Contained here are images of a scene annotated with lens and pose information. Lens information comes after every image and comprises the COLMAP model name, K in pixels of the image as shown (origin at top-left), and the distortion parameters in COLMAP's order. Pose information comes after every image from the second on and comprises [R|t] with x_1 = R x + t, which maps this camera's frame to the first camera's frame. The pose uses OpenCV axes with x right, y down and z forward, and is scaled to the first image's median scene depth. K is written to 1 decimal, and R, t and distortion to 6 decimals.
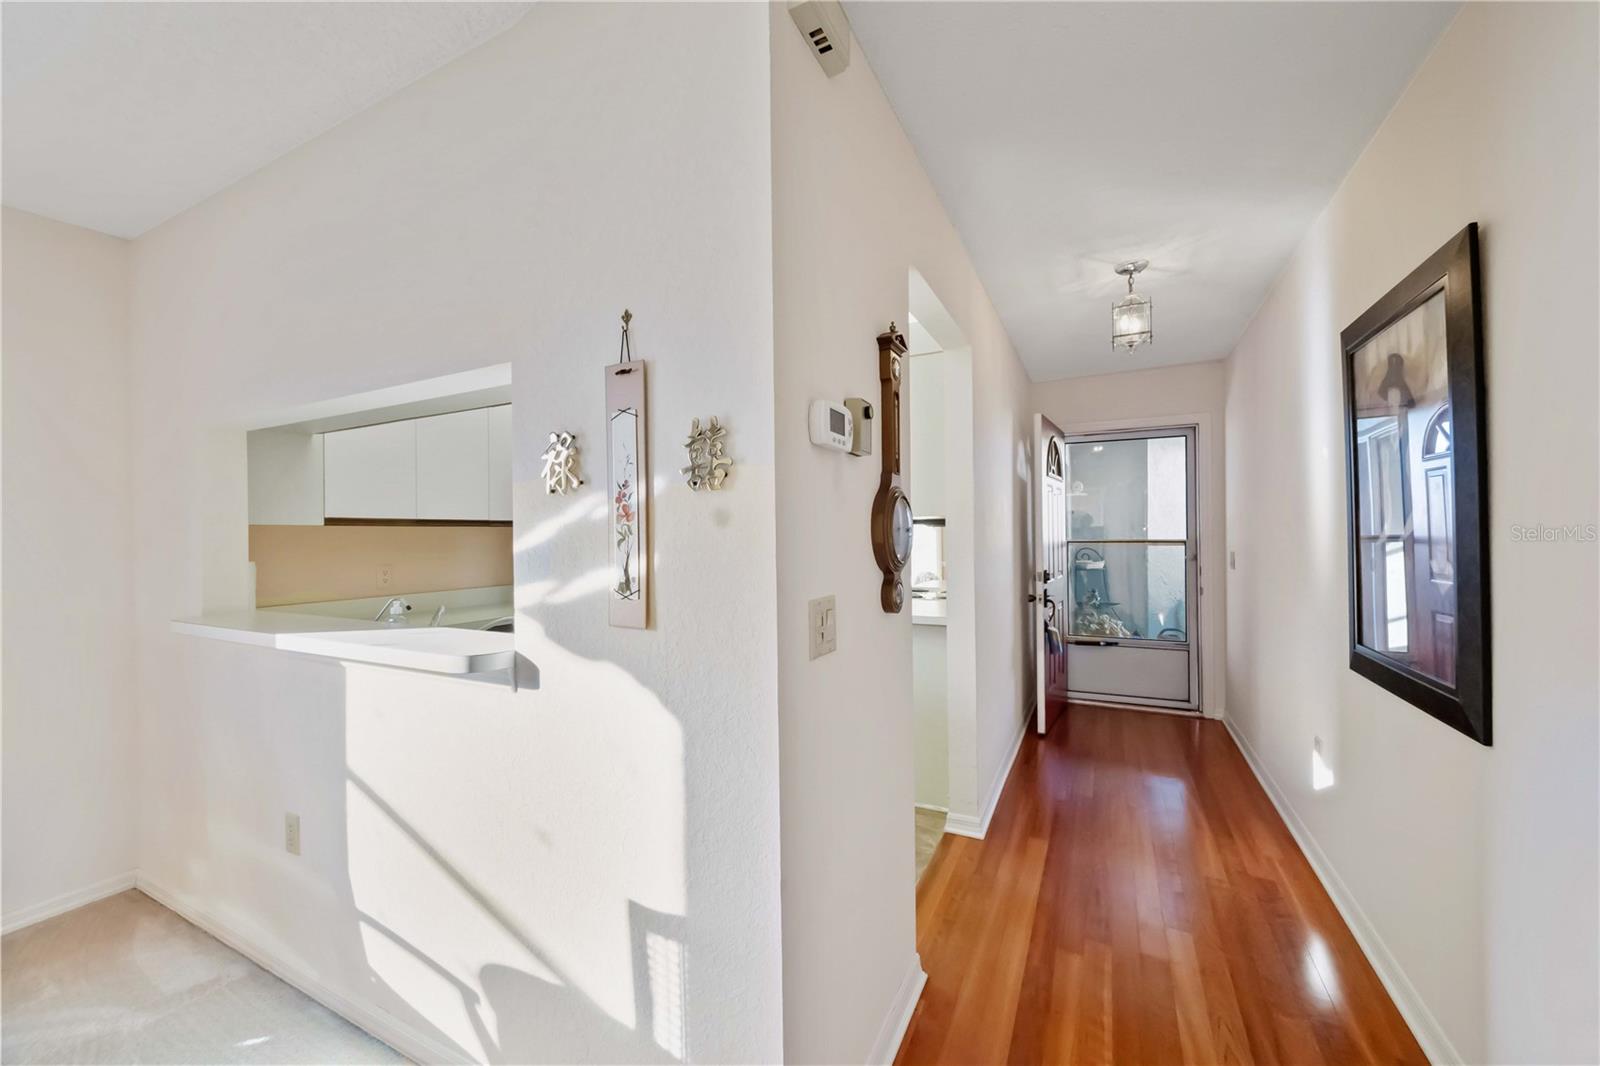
lens RADIAL K [[608.5, 0, 796.3], [0, 608.5, 542.0], [0, 0, 1]] dist [-0.001960, -0.000180]
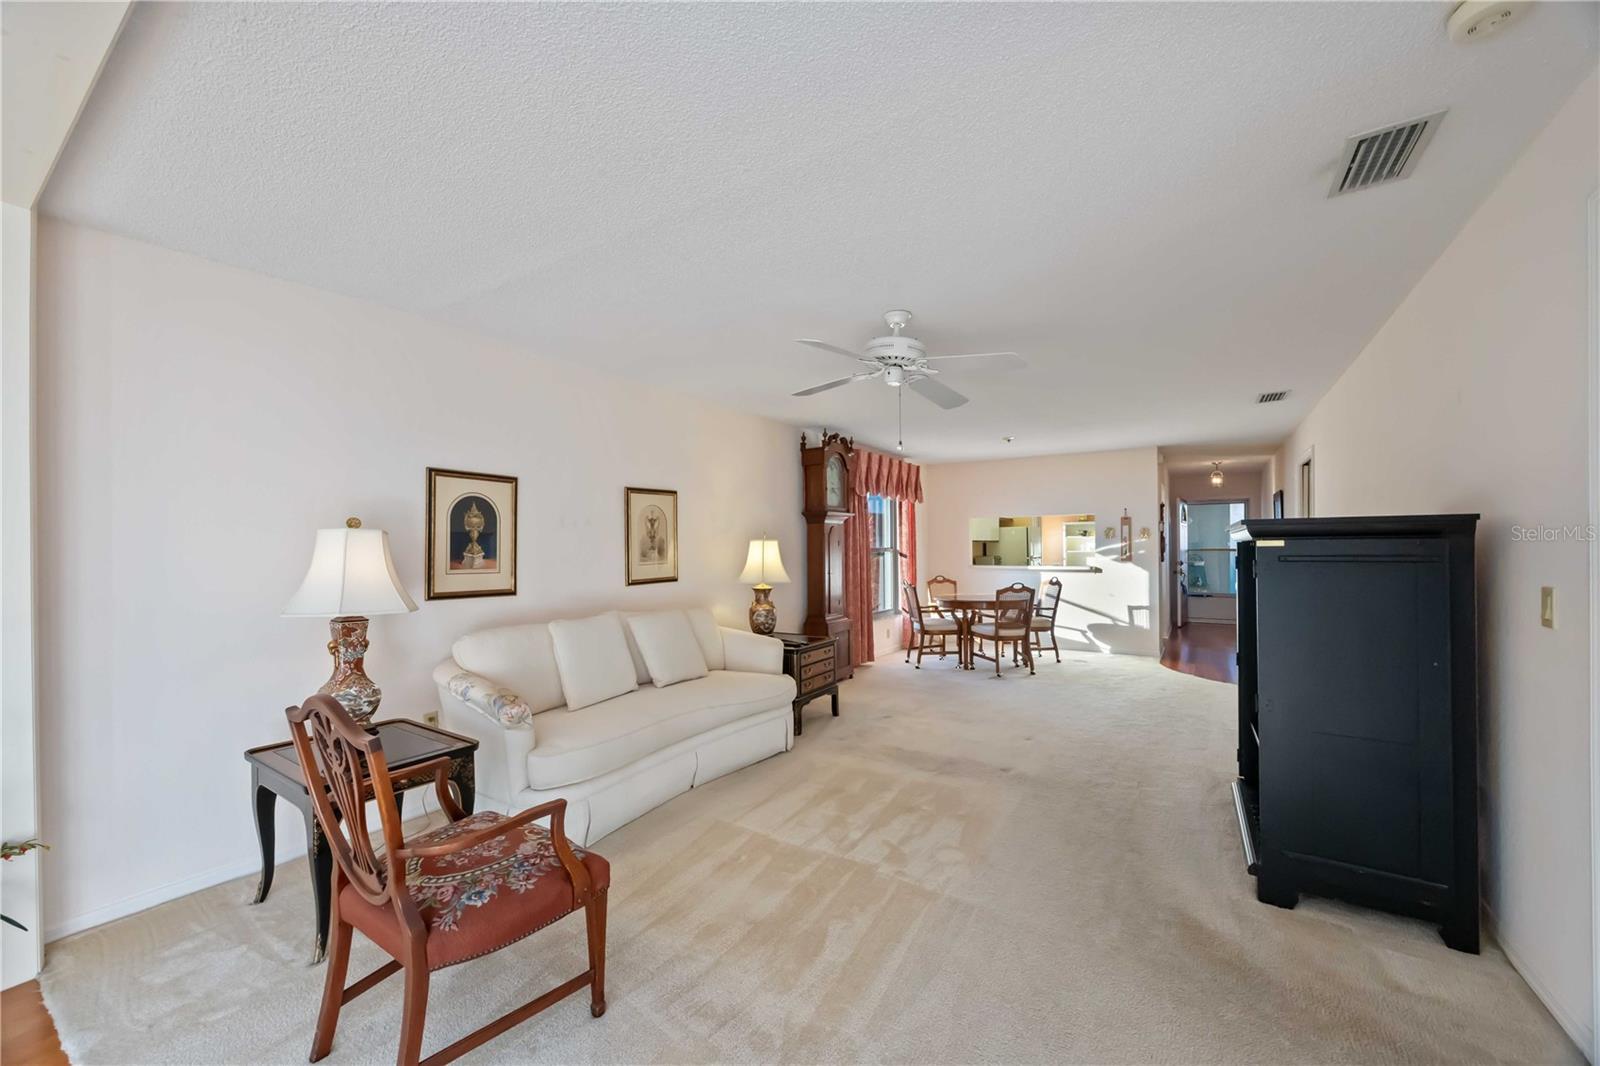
lens RADIAL K [[608.5, 0, 796.3], [0, 608.5, 542.0], [0, 0, 1]] dist [-0.001960, -0.000180]
pose [[0.993455, 0.008621, -0.113898, -0.847351], [-0.010680, 0.999790, -0.017476, 0.028410], [0.113723, 0.018578, 0.993339, -1.605045]]
